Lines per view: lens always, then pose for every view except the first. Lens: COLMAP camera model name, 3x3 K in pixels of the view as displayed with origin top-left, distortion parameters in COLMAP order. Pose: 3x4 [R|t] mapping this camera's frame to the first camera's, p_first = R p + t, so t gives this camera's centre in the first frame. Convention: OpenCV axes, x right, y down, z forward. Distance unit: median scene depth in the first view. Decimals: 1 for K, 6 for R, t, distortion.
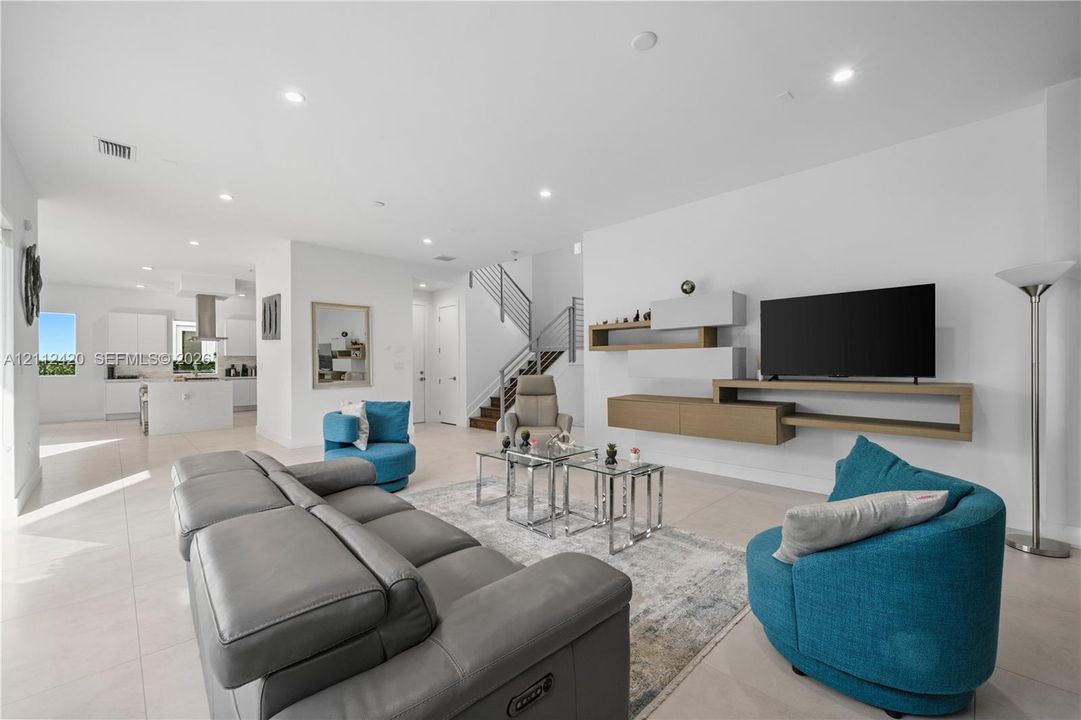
lens RADIAL K [[429.2, 0, 539.4], [0, 429.2, 365.7], [0, 0, 1]] dist [-0.001947, -0.000466]
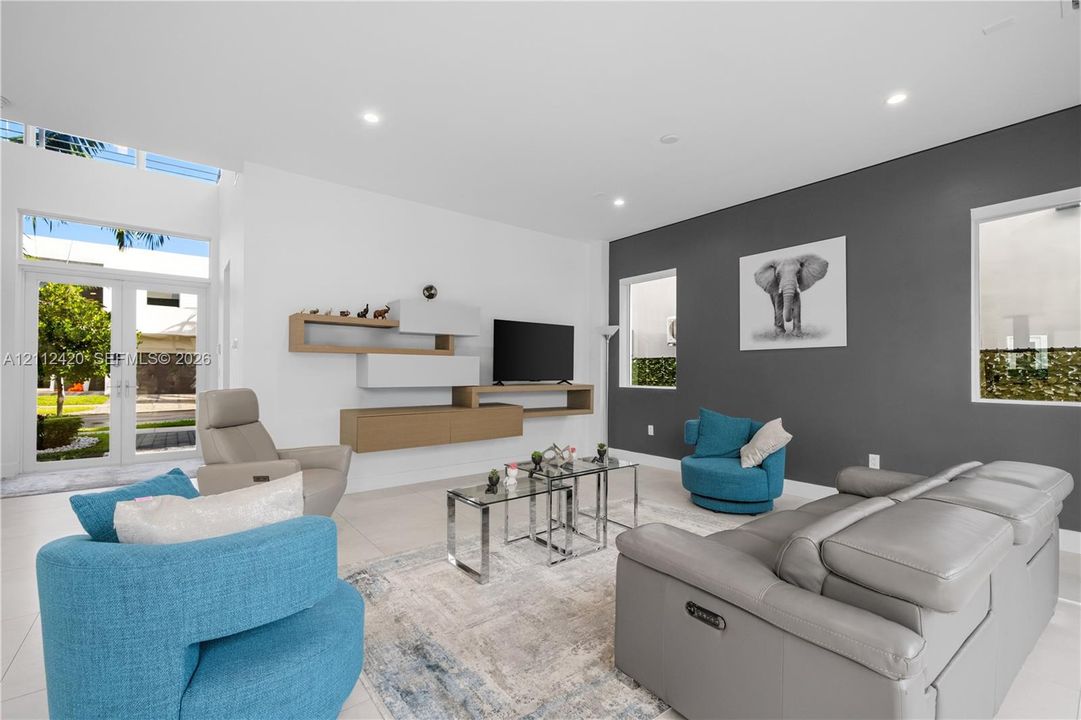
lens RADIAL K [[453.6, 0, 540.3], [0, 453.6, 373.2], [0, 0, 1]] dist [-0.000529, -0.000074]
pose [[0.113530, 0.000361, 0.993534, -0.643356], [-0.001419, 0.999999, -0.000201, 0.000035], [-0.993534, -0.001387, 0.113531, 0.643013]]
